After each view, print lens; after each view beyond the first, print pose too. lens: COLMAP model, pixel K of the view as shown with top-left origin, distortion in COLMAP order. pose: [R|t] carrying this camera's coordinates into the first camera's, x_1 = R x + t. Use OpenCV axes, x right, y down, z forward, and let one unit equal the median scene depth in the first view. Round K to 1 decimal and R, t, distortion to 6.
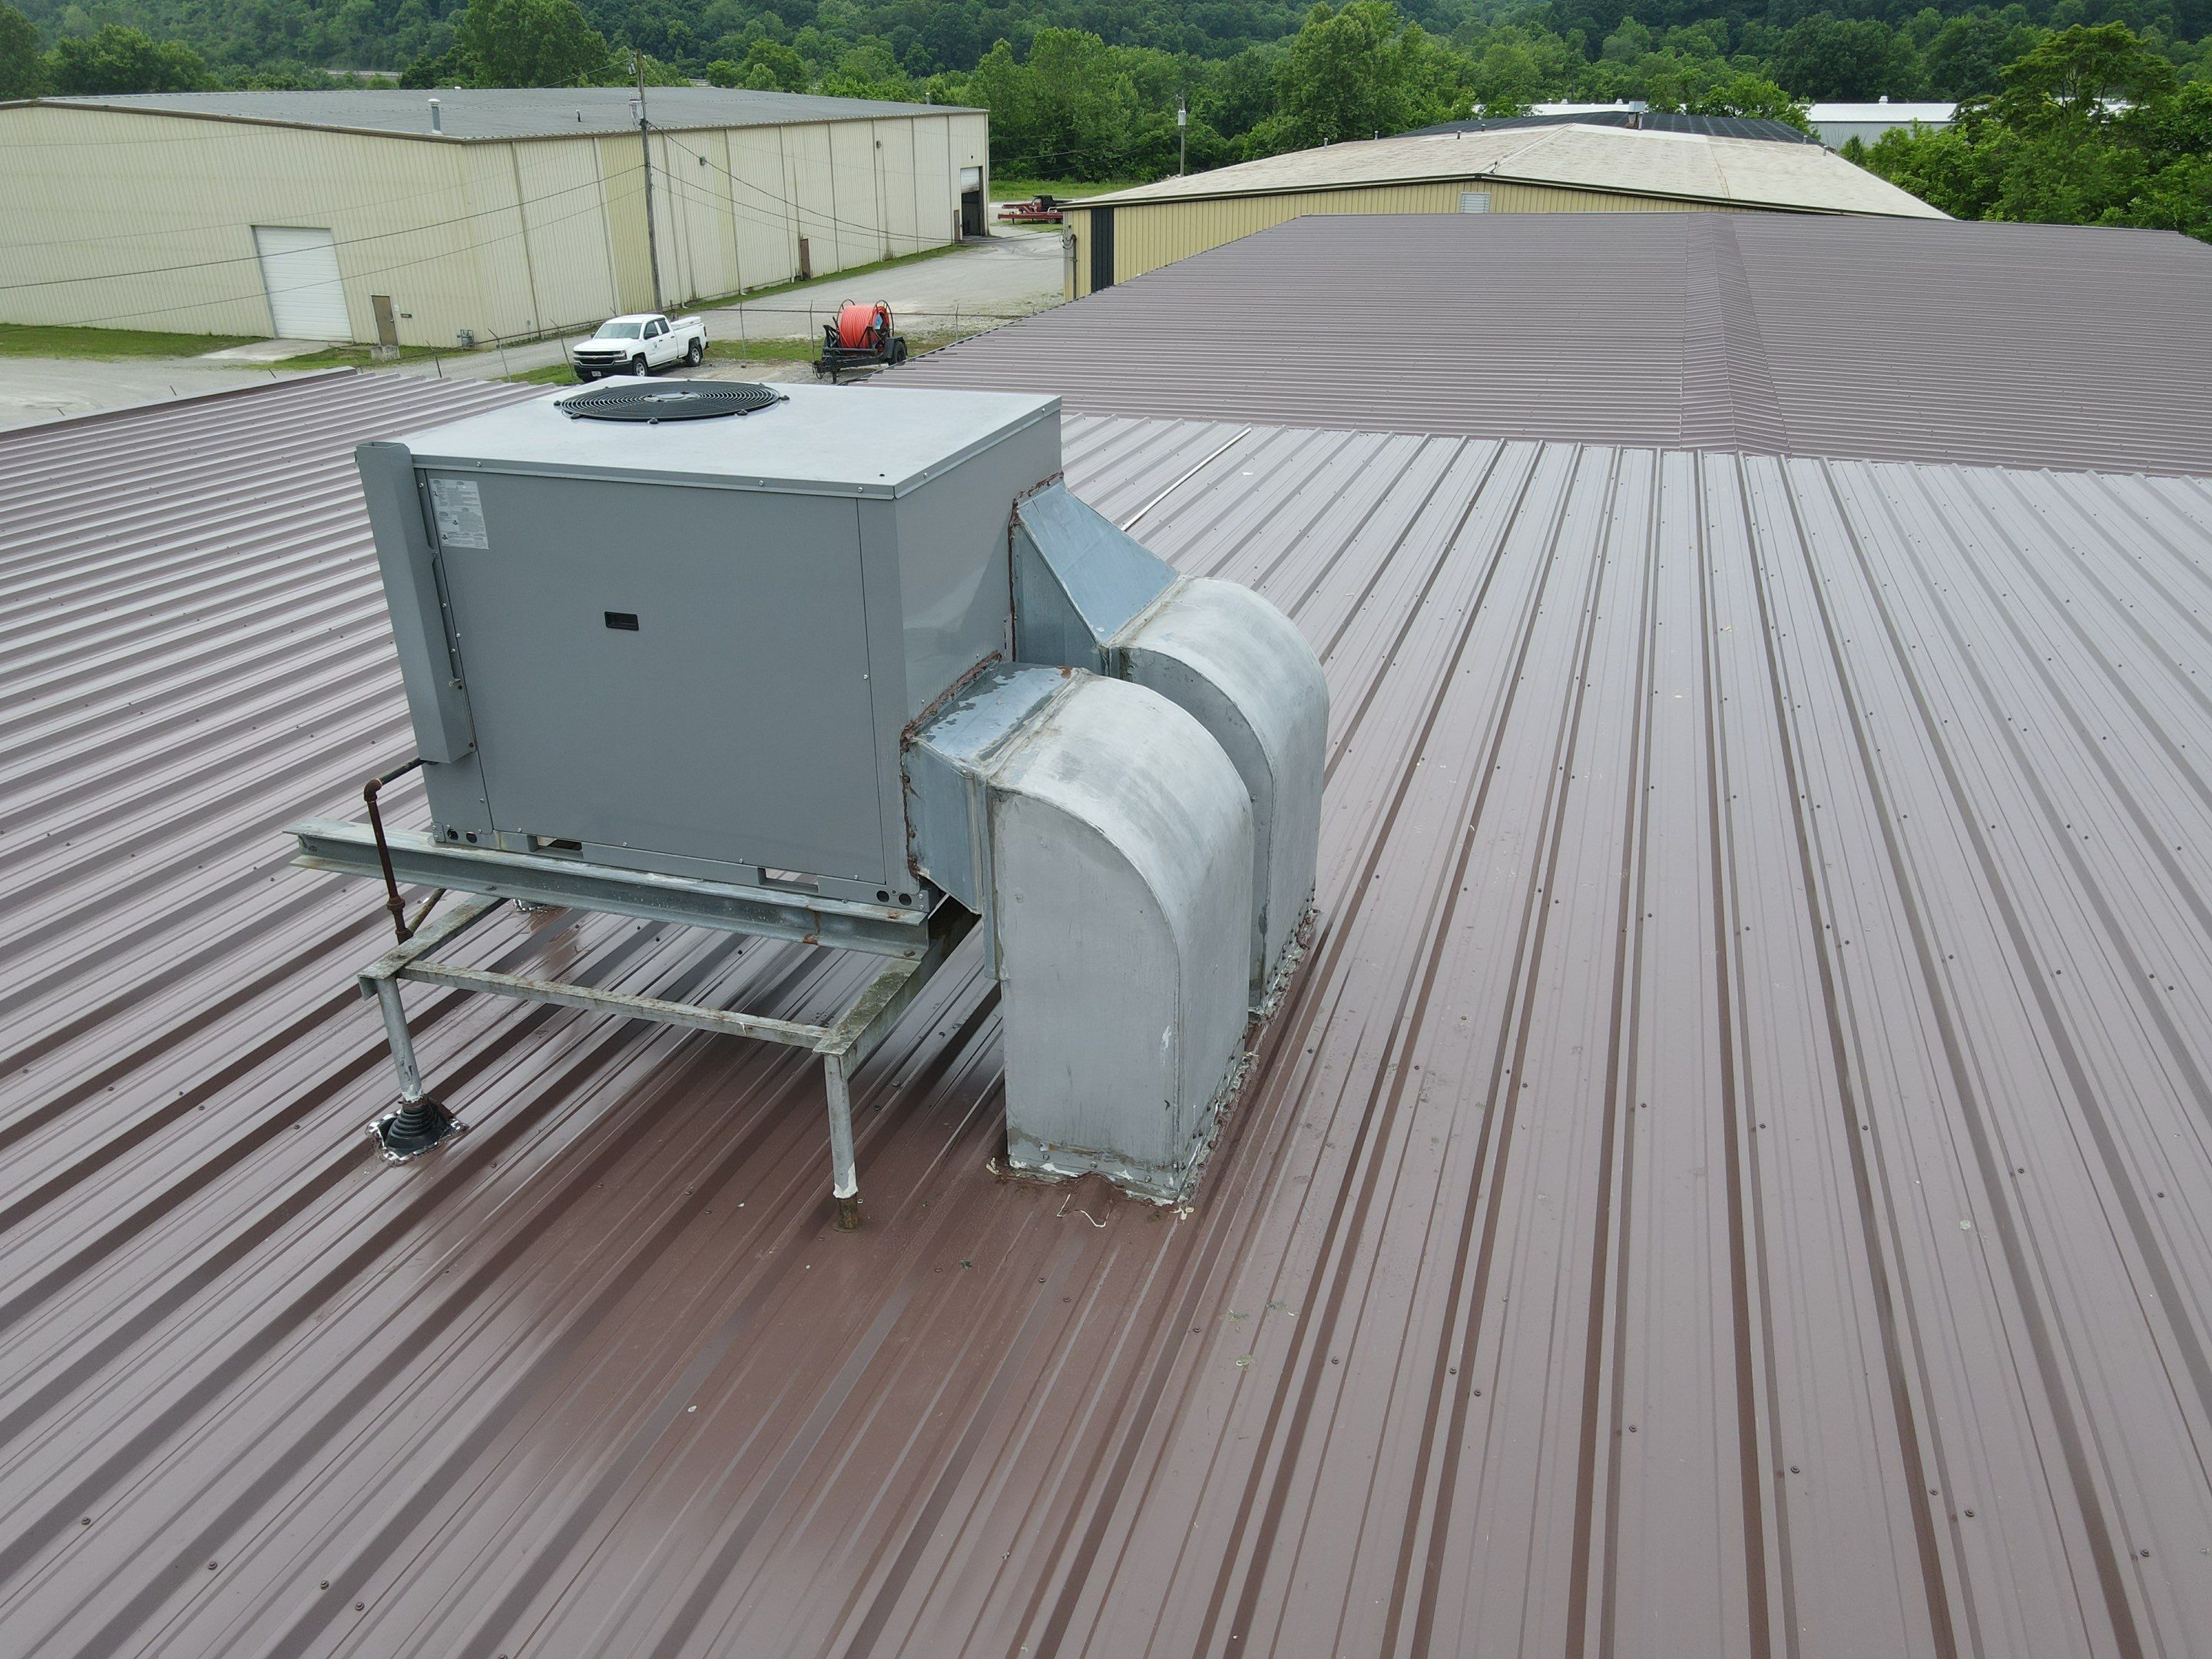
lens RADIAL K [[1554.5, 0, 1085.6], [0, 1554.5, 866.6], [0, 0, 1]] dist [0.020115, -0.020899]
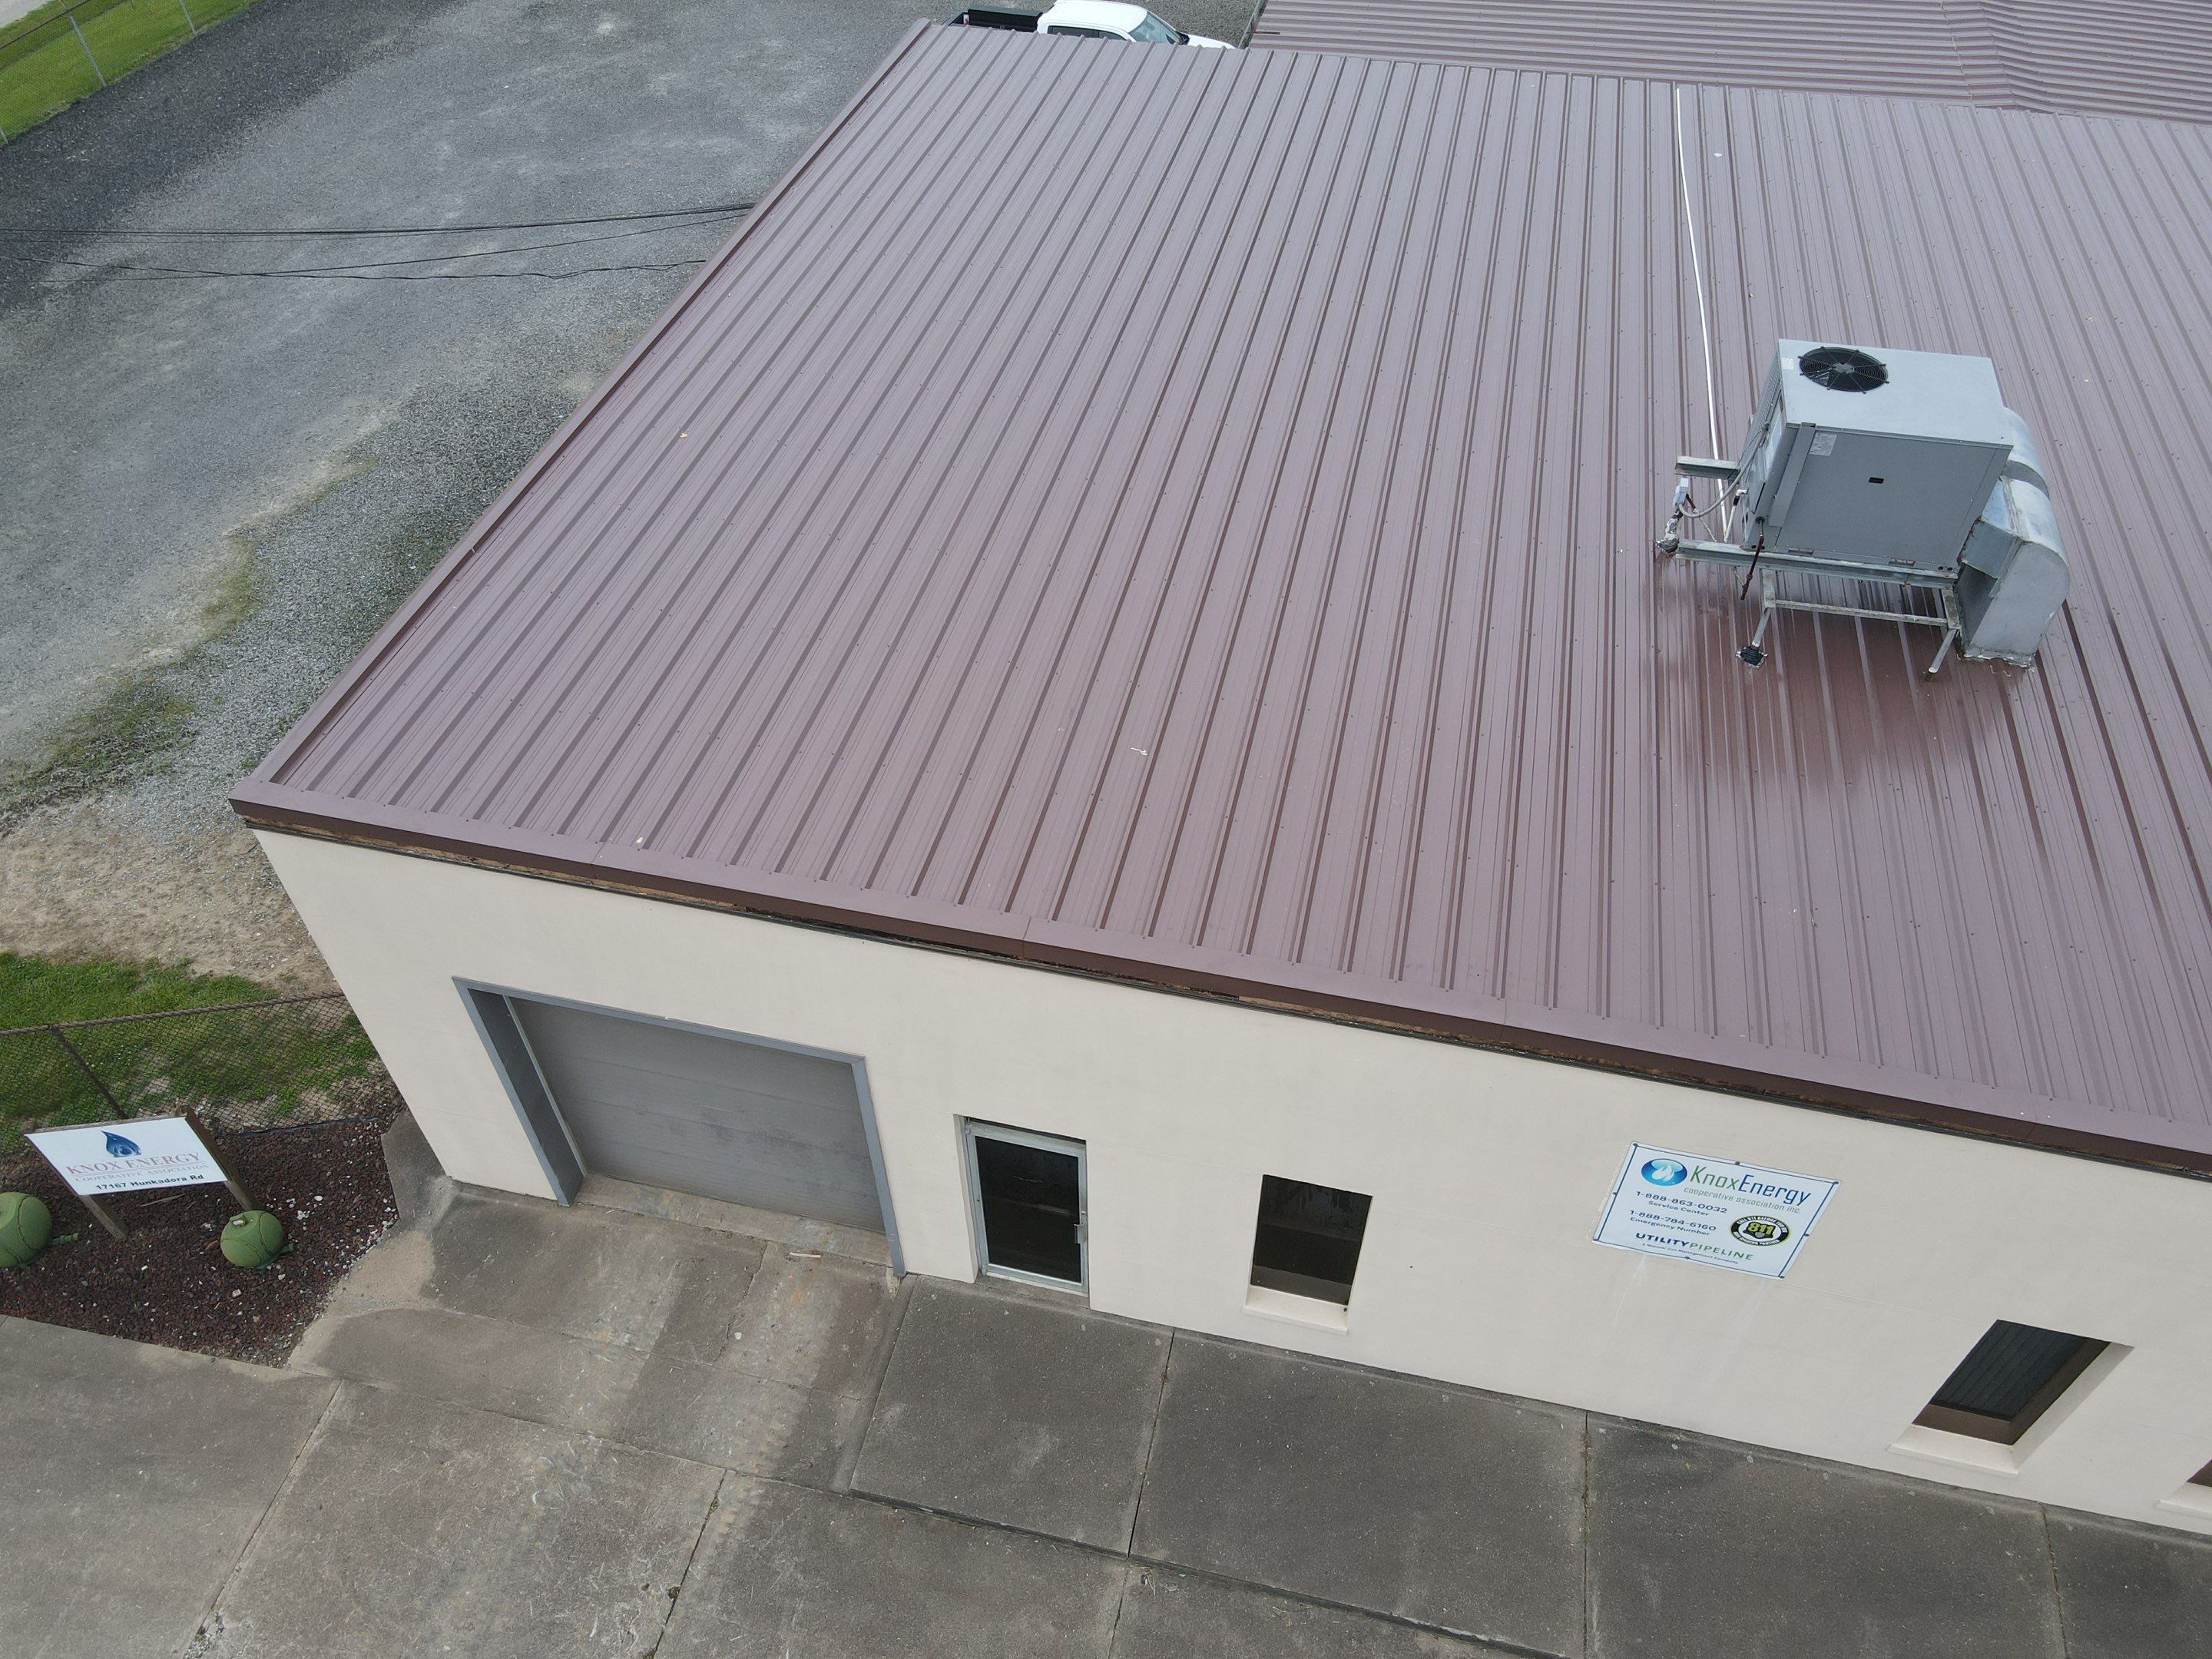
lens RADIAL K [[1554.5, 0, 1109.2], [0, 1554.5, 827.6], [0, 0, 1]] dist [0.020115, -0.020899]
pose [[0.995107, -0.075877, 0.063287, -1.850580], [0.047439, 0.928767, 0.367615, -0.658297], [-0.086673, -0.362814, 0.927822, -1.678769]]
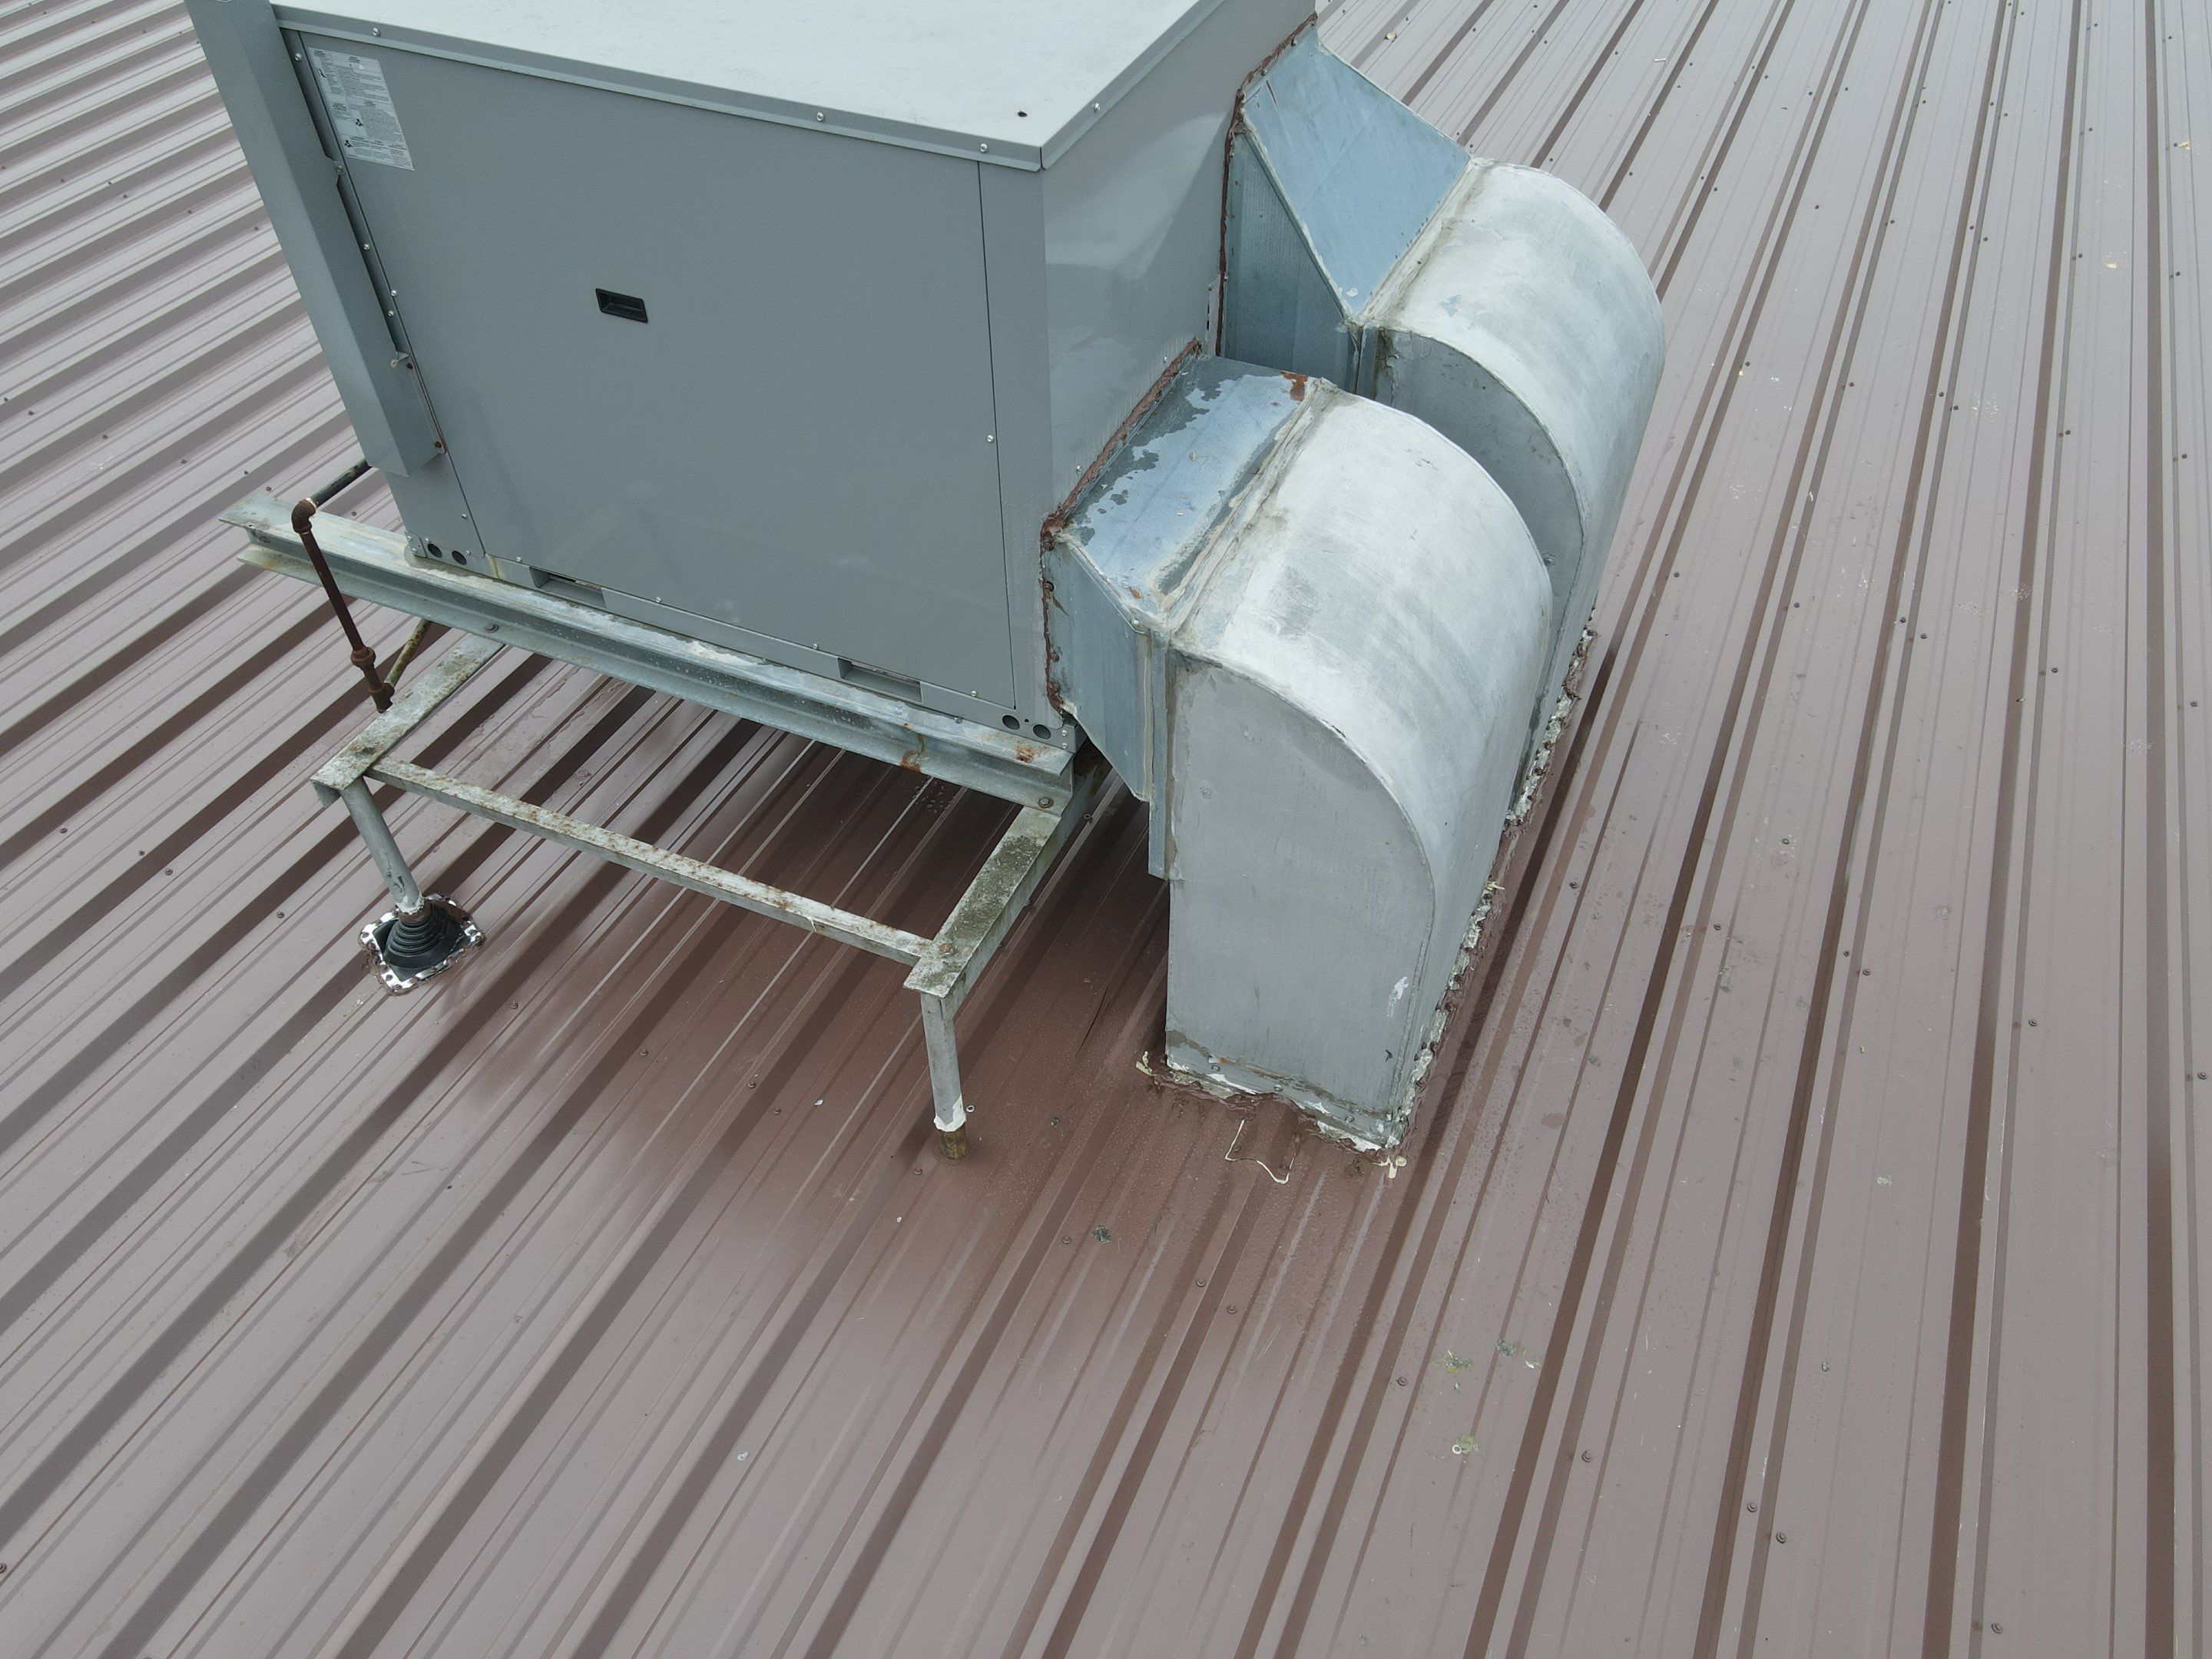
lens RADIAL K [[1554.5, 0, 1103.3], [0, 1554.5, 825.2], [0, 0, 1]] dist [0.020115, -0.020899]
pose [[0.994650, 0.075556, -0.070447, -0.035203], [-0.045971, 0.934441, 0.353139, -0.188004], [0.092510, -0.348011, 0.932915, 0.327658]]
